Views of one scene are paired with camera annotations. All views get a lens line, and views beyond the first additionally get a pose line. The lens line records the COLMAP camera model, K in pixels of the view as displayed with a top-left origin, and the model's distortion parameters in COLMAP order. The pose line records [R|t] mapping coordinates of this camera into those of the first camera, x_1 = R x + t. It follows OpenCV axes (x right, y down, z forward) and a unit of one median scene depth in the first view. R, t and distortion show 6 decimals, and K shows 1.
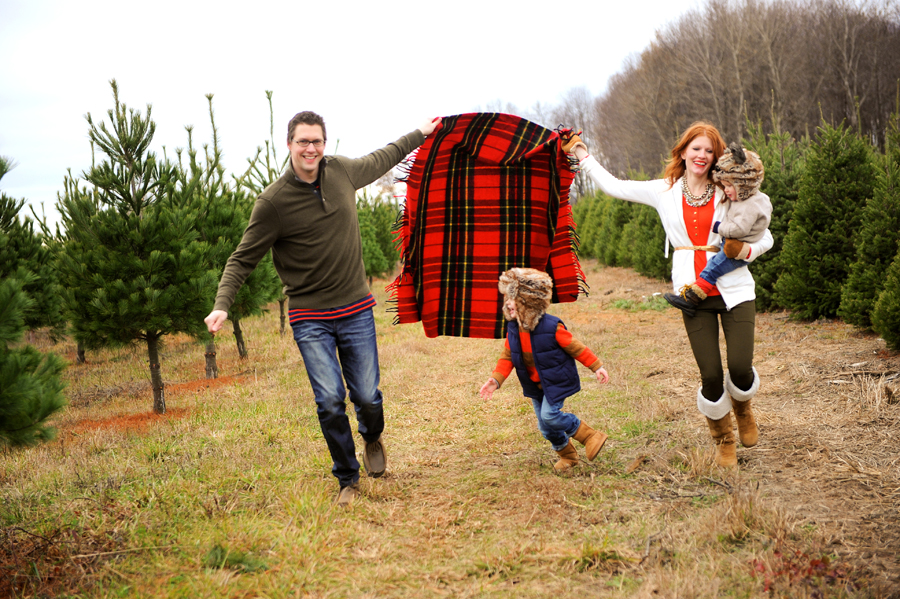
lens RADIAL K [[1627.7, 0, 450.0], [0, 1627.7, 299.5], [0, 0, 1]] dist [0.118225, -0.225563]
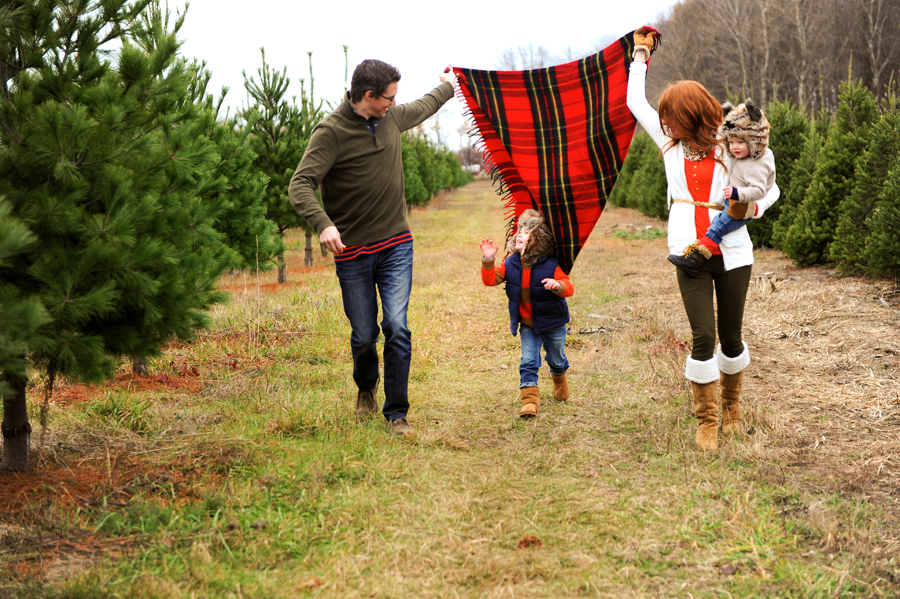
lens RADIAL K [[1627.7, 0, 450.0], [0, 1627.7, 299.5], [0, 0, 1]] dist [0.118225, -0.225563]
pose [[0.998431, 0.054996, -0.010515, -0.005721], [-0.054562, 0.997791, 0.037905, 0.008002], [0.012576, -0.037271, 0.999226, -0.155427]]
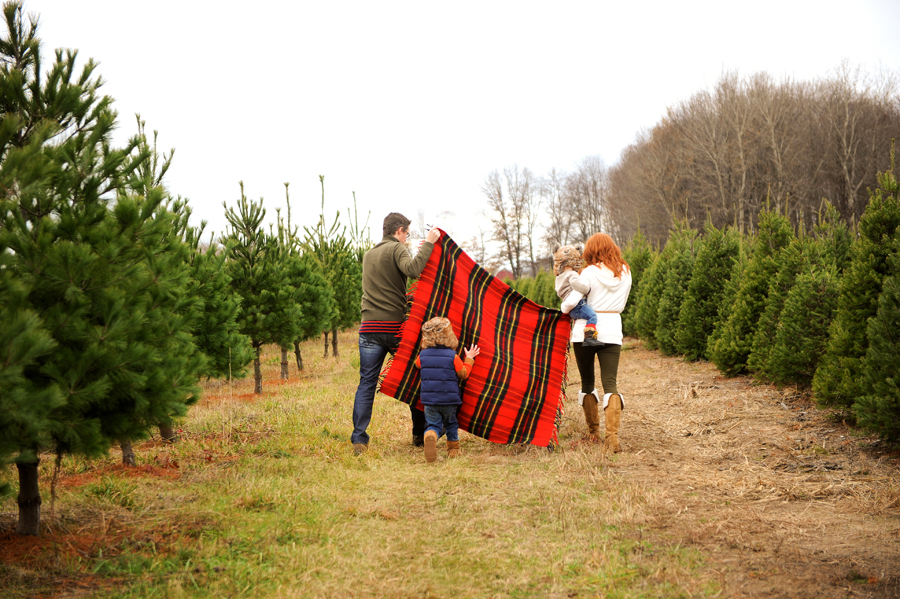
lens RADIAL K [[1627.7, 0, 450.0], [0, 1627.7, 299.5], [0, 0, 1]] dist [0.118225, -0.225563]
pose [[0.998711, 0.050224, -0.007281, 0.004683], [-0.050451, 0.998104, -0.035247, 0.009253], [0.005497, 0.035569, 0.999352, -0.208197]]
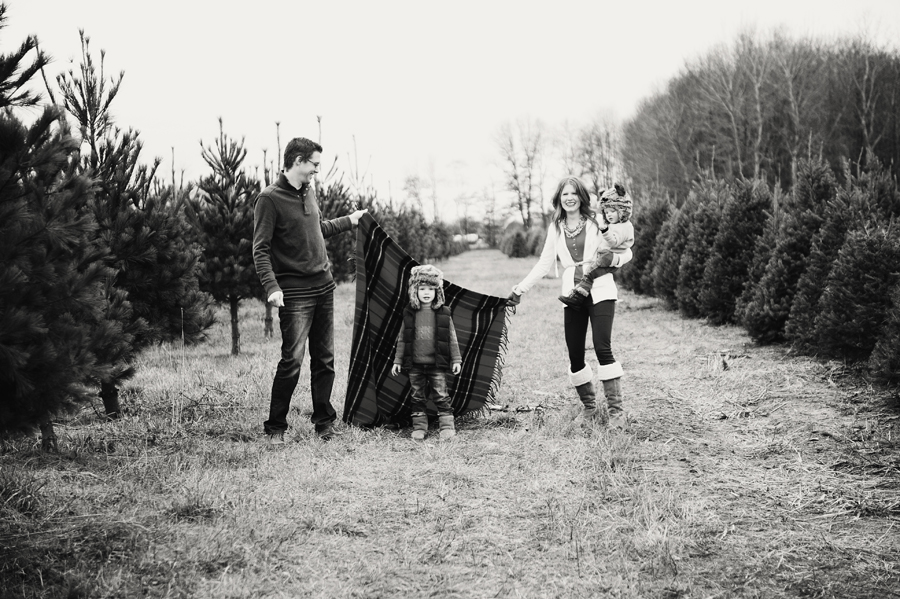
lens RADIAL K [[1625.0, 0, 450.0], [0, 1625.0, 299.5], [0, 0, 1]] dist [0.123472, -0.171685]
pose [[0.997704, 0.066730, -0.011601, 0.007186], [-0.066783, 0.997759, -0.004236, 0.005930], [0.011292, 0.005001, 0.999924, -0.148579]]
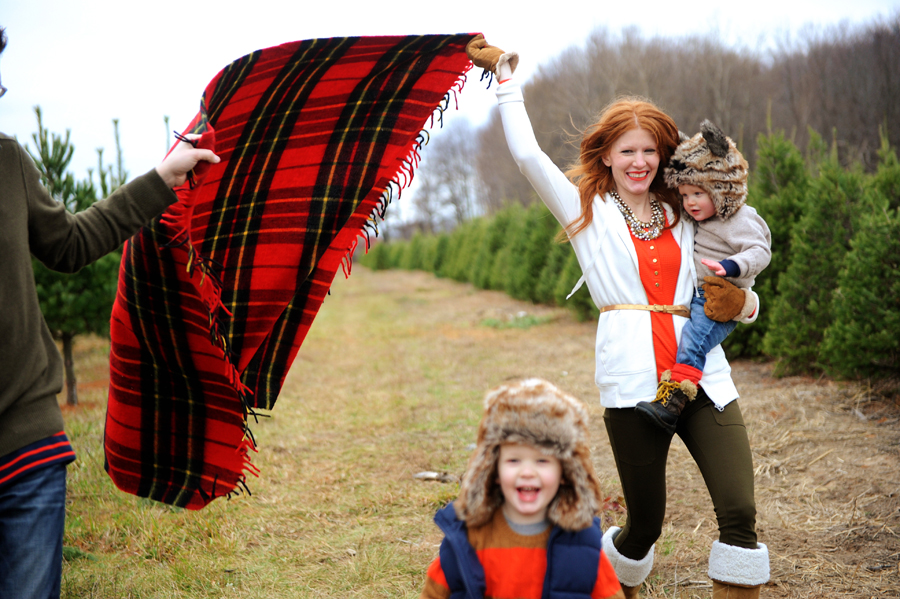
lens RADIAL K [[1627.7, 0, 450.0], [0, 1627.7, 299.5], [0, 0, 1]] dist [0.118225, -0.225563]
pose [[0.996981, 0.022962, 0.074168, -0.001642], [-0.021803, 0.999628, -0.016391, 0.003650], [-0.074517, 0.014724, 0.997111, -0.050779]]
